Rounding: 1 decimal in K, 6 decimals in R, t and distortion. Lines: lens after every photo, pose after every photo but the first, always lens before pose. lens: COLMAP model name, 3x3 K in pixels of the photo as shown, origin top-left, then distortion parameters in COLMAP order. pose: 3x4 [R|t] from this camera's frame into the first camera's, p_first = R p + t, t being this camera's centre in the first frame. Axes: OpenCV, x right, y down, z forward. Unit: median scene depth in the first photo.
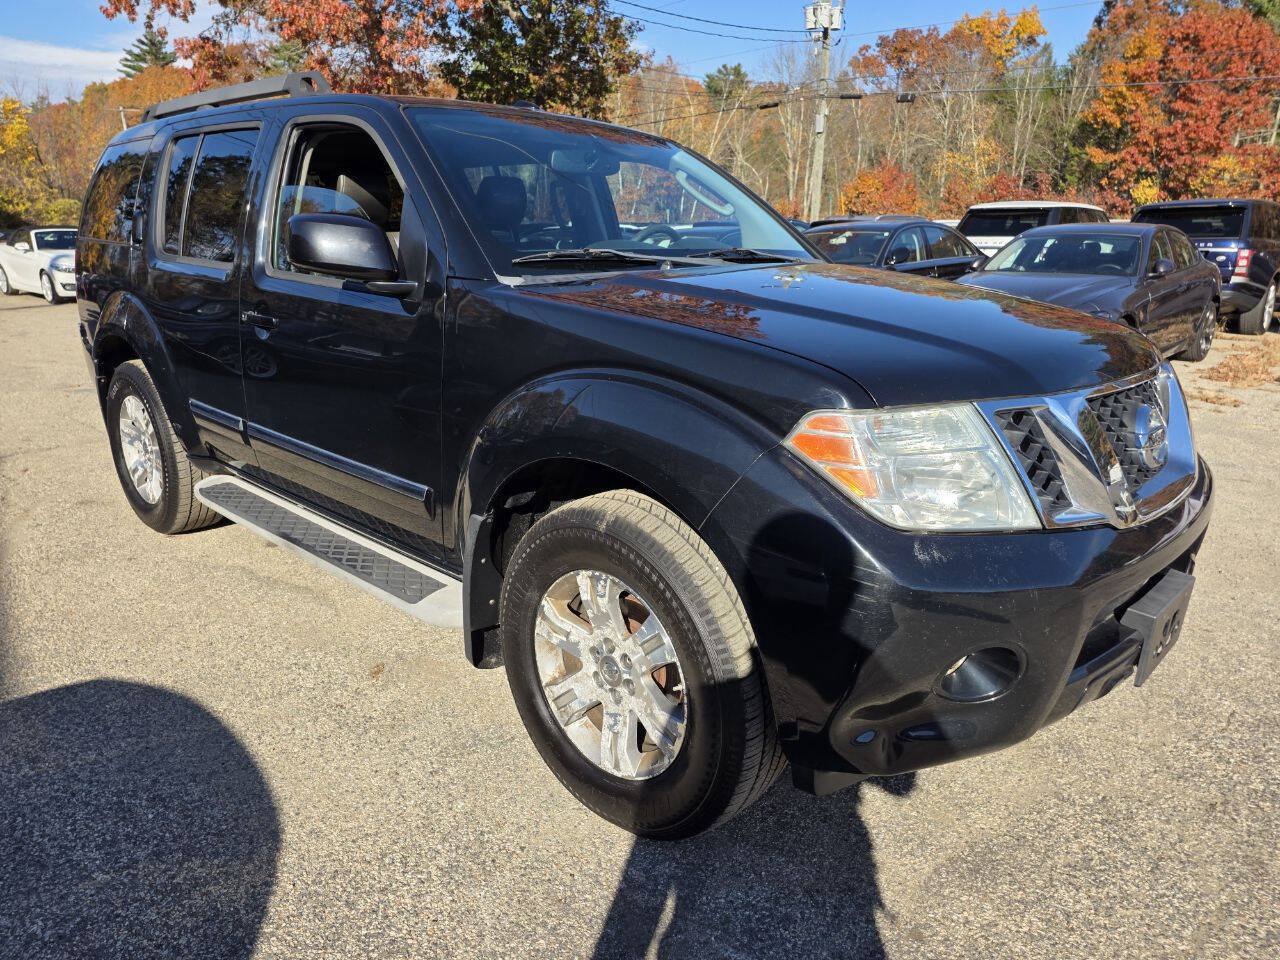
lens RADIAL K [[874.1, 0, 649.6], [0, 874.1, 460.9], [0, 0, 1]] dist [0.036391, -0.018971]
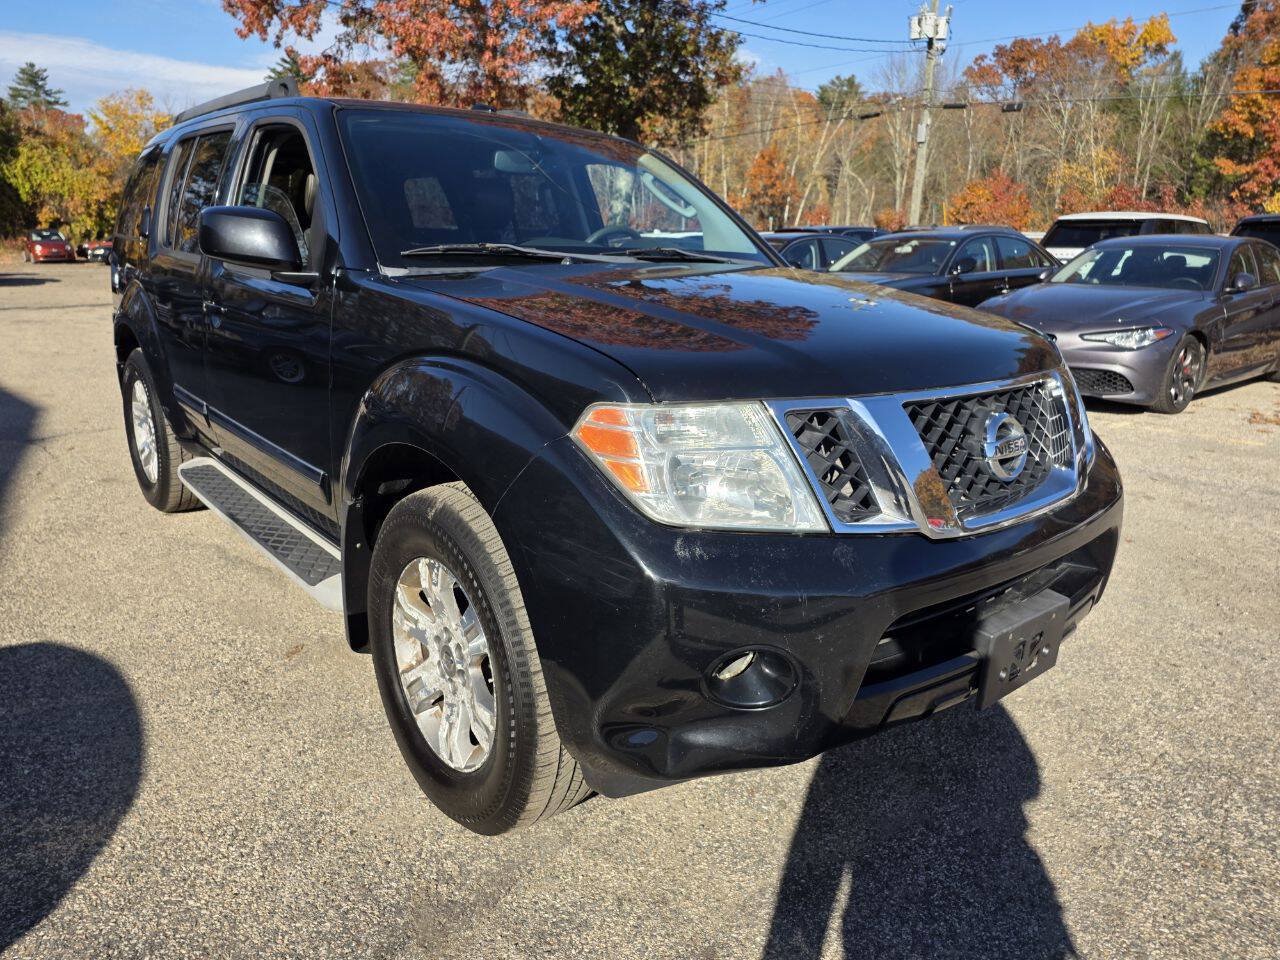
lens RADIAL K [[874.1, 0, 652.4], [0, 874.1, 440.3], [0, 0, 1]] dist [0.036391, -0.018971]
pose [[0.993458, 0.037001, -0.108037, 0.169551], [-0.040409, 0.998747, -0.029531, 0.005498], [0.106809, 0.033704, 0.993708, 0.011450]]
